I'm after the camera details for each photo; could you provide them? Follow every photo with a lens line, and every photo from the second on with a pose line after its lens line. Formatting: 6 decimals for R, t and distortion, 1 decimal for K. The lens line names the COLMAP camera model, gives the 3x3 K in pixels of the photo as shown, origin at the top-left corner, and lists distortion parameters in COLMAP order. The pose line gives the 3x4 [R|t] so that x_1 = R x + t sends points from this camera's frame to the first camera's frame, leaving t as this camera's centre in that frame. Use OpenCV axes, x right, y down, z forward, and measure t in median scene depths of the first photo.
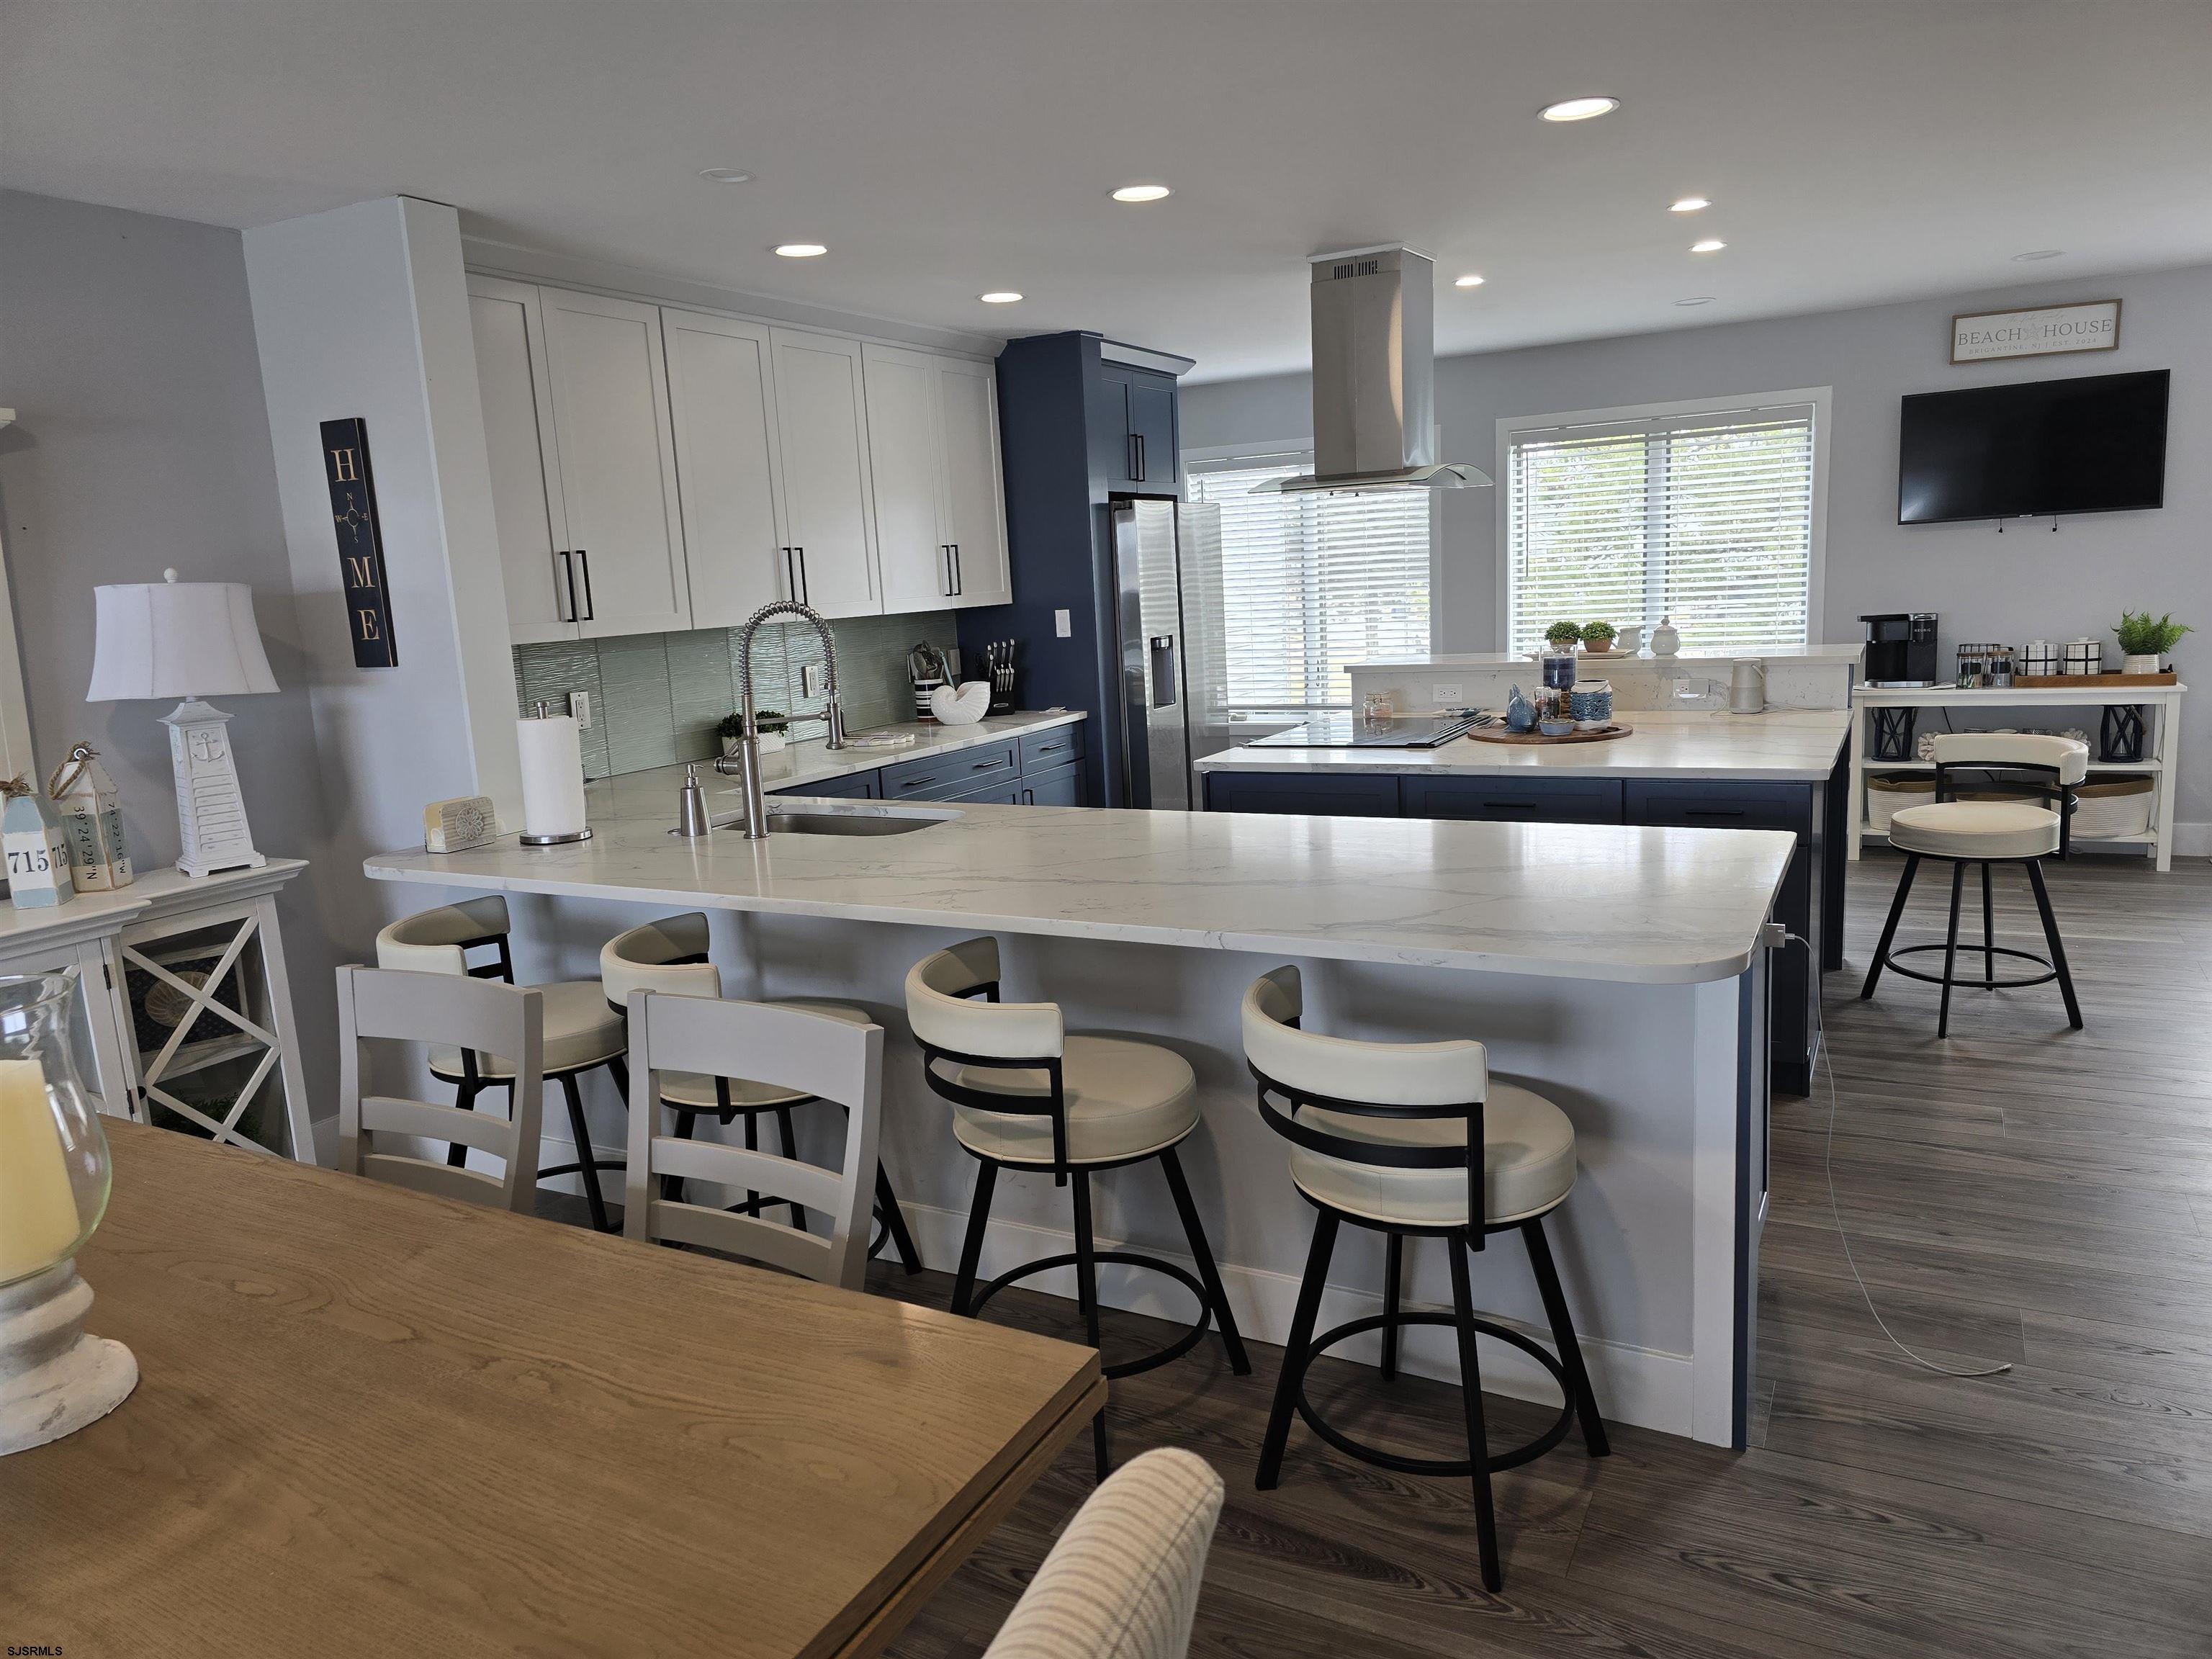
lens RADIAL K [[1576.6, 0, 1106.0], [0, 1576.6, 829.5], [0, 0, 1]] dist [-0.008373, -0.002697]
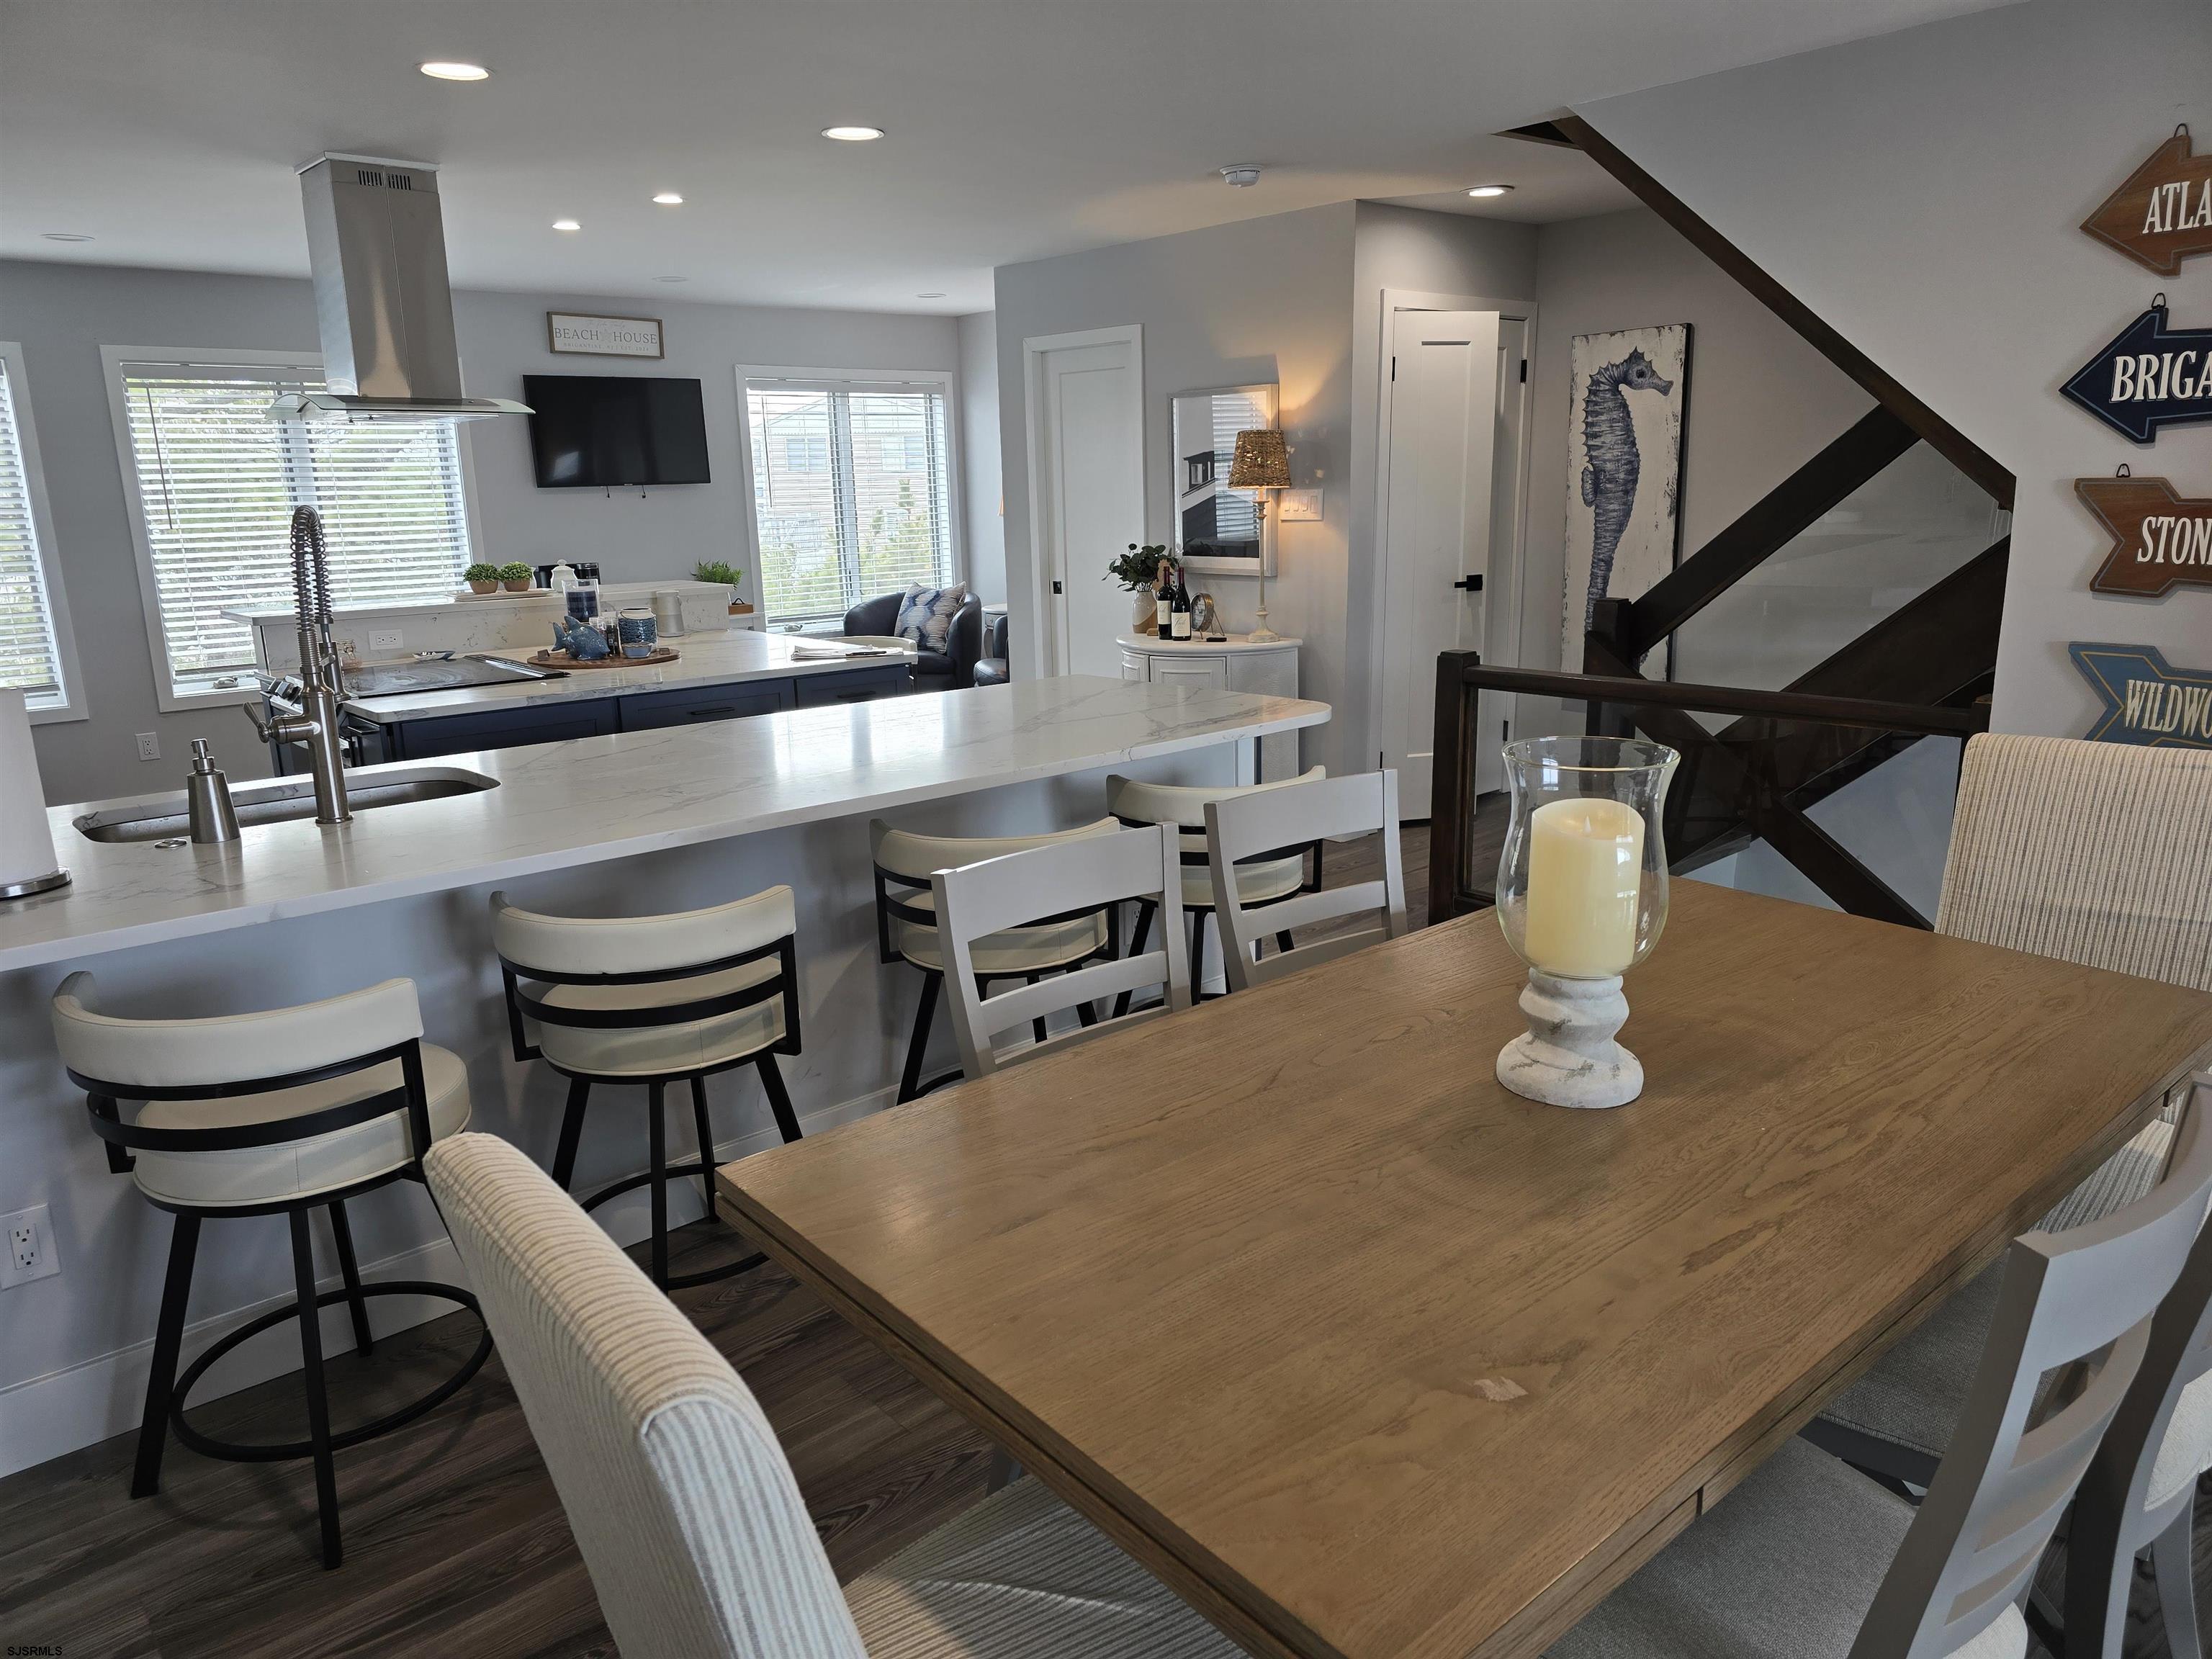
lens RADIAL K [[1471.4, 0, 1106.0], [0, 1471.4, 829.5], [0, 0, 1]] dist [0.071477, -0.084177]
pose [[0.332415, -0.168723, 0.927919, -0.541144], [0.154541, 0.980314, 0.122888, -0.007504], [-0.930386, 0.102552, 0.351945, 0.263078]]
